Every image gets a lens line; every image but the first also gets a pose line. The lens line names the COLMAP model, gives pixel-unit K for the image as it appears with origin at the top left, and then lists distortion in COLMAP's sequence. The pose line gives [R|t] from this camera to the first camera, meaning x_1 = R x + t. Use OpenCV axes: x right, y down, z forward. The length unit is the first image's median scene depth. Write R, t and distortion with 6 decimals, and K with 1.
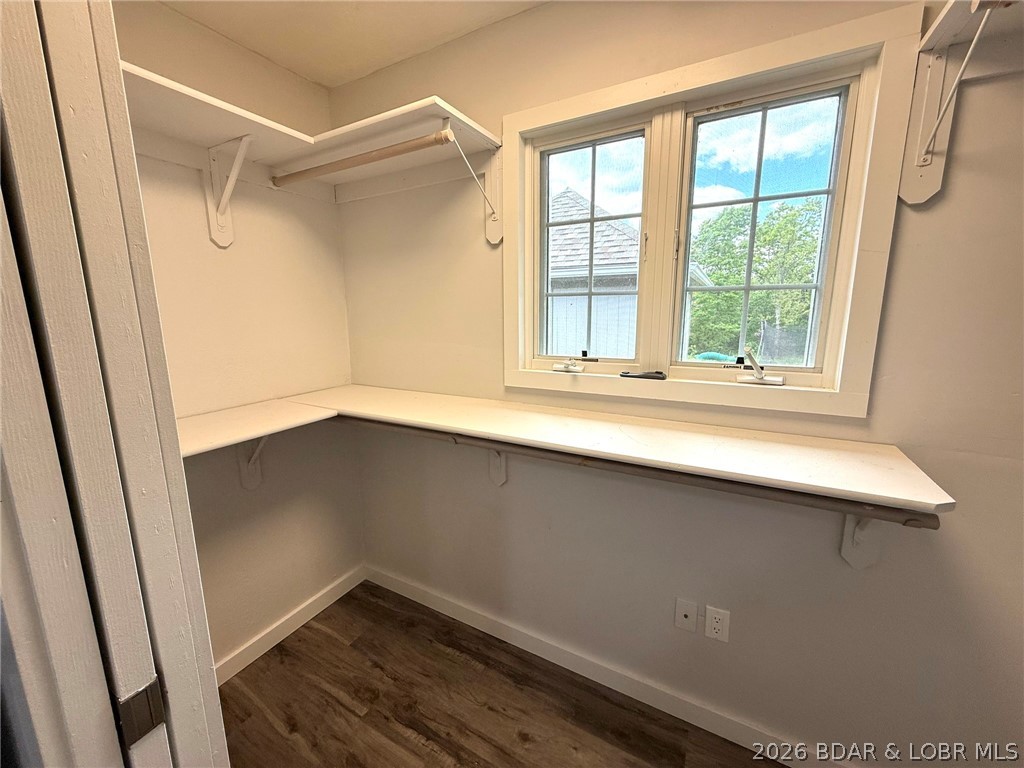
lens RADIAL K [[411.7, 0, 507.2], [0, 411.7, 380.3], [0, 0, 1]] dist [-0.000668, 0.000119]
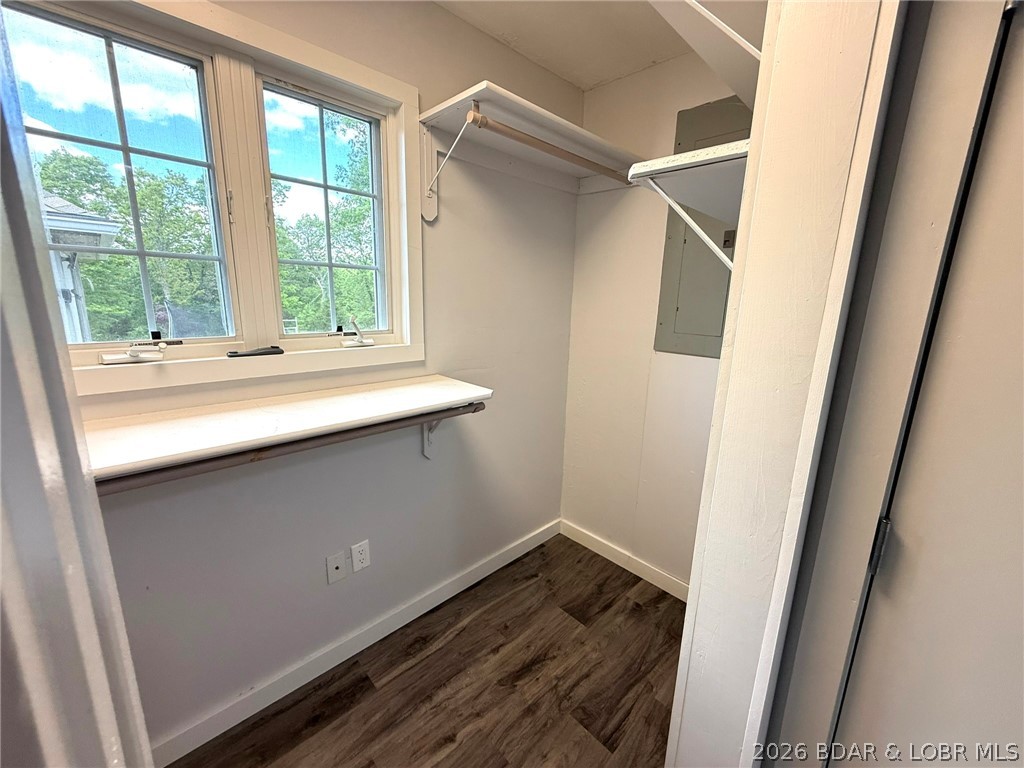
lens RADIAL K [[411.7, 0, 527.6], [0, 411.7, 382.2], [0, 0, 1]] dist [-0.000668, 0.000119]
pose [[0.264425, -0.183205, 0.946845, -0.433013], [0.137272, 0.978944, 0.151080, -0.004011], [-0.954587, 0.090026, 0.284006, 0.194243]]
